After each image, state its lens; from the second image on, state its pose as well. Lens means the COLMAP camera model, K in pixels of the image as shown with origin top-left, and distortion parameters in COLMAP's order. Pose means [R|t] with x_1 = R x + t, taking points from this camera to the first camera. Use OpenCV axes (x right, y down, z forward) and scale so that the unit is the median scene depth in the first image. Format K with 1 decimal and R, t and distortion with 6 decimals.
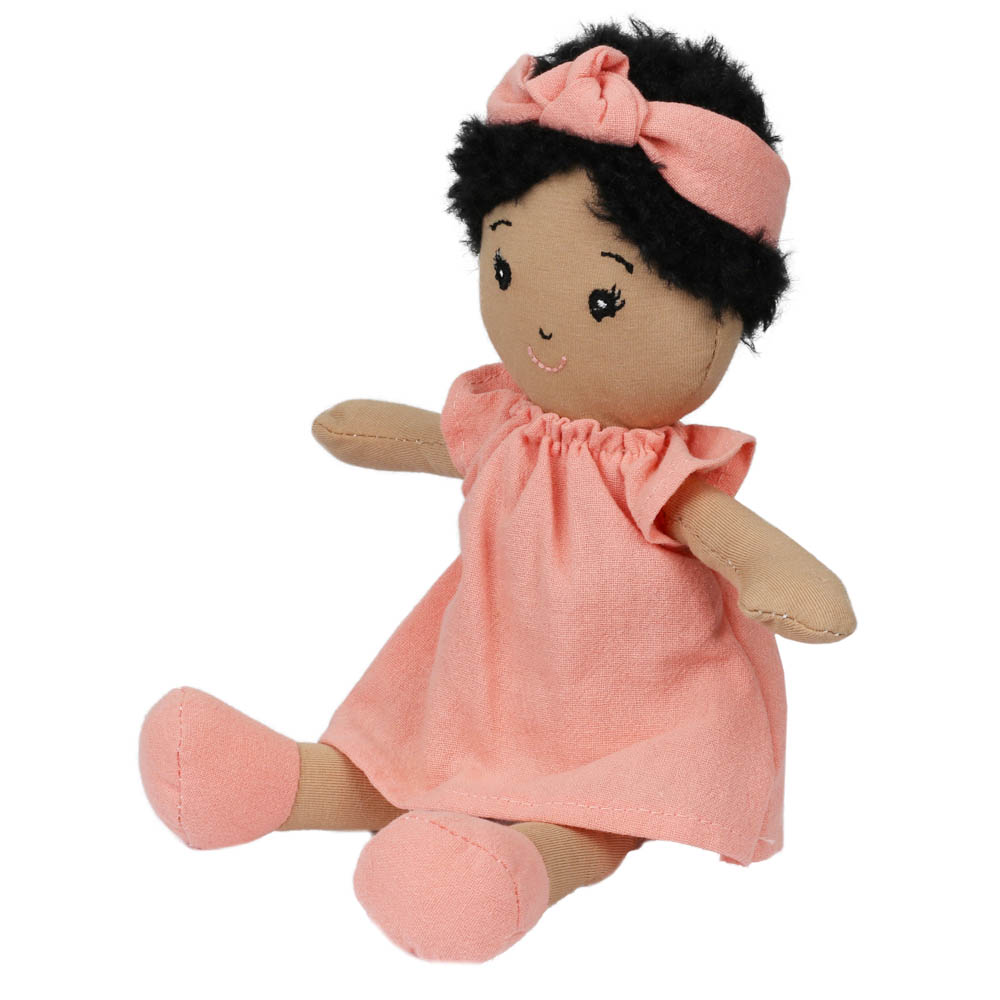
lens RADIAL K [[4495.3, 0, 500.5], [0, 4495.3, 502.5], [0, 0, 1]] dist [-0.563173, 0.000000]
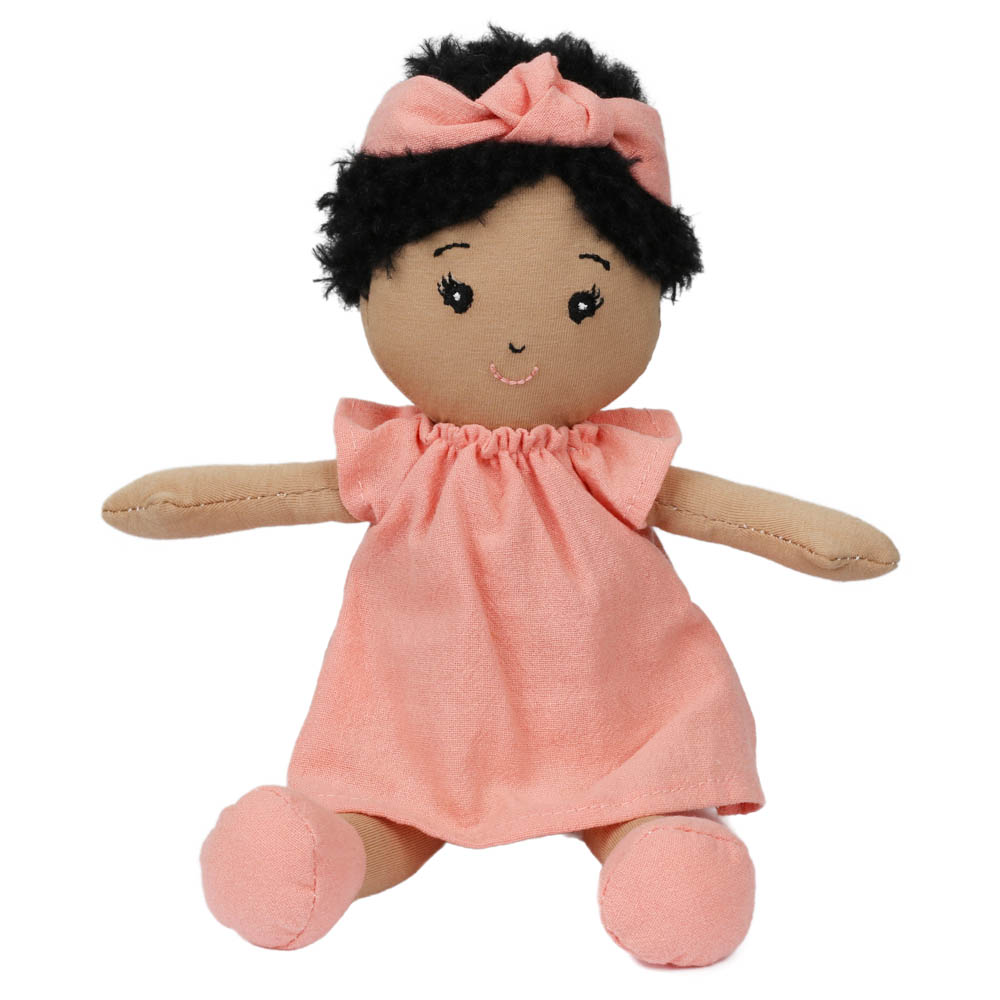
lens RADIAL K [[4495.3, 0, 499.4], [0, 4495.3, 494.8], [0, 0, 1]] dist [-0.563173, 0.000000]
pose [[0.693897, -0.198519, 0.692169, -0.692712], [0.195907, 0.977033, 0.083824, -0.090279], [-0.692913, 0.077436, 0.716851, 0.288380]]
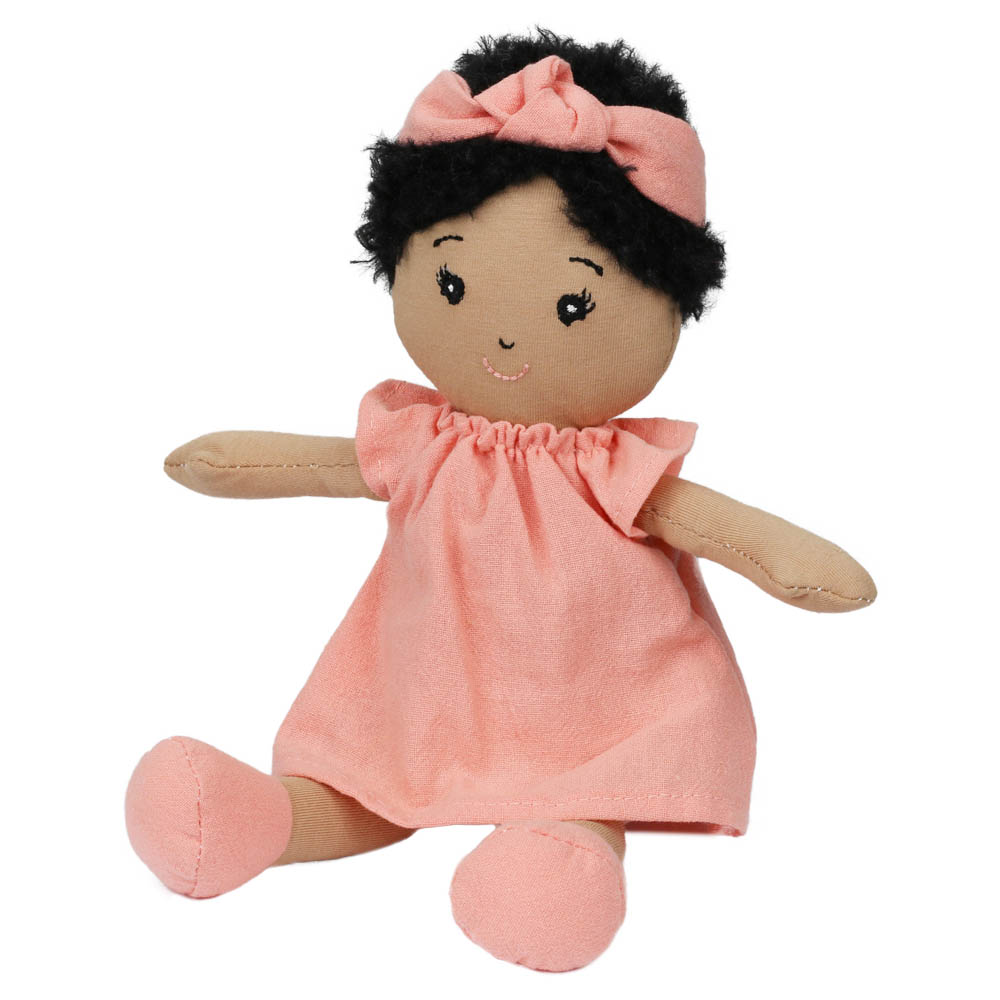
lens RADIAL K [[4495.3, 0, 497.9], [0, 4495.3, 501.9], [0, 0, 1]] dist [-0.563173, 0.000000]
pose [[0.918196, -0.109081, 0.380811, -0.382470], [0.107646, 0.993871, 0.025137, -0.027754], [-0.381219, 0.017912, 0.924311, 0.063841]]
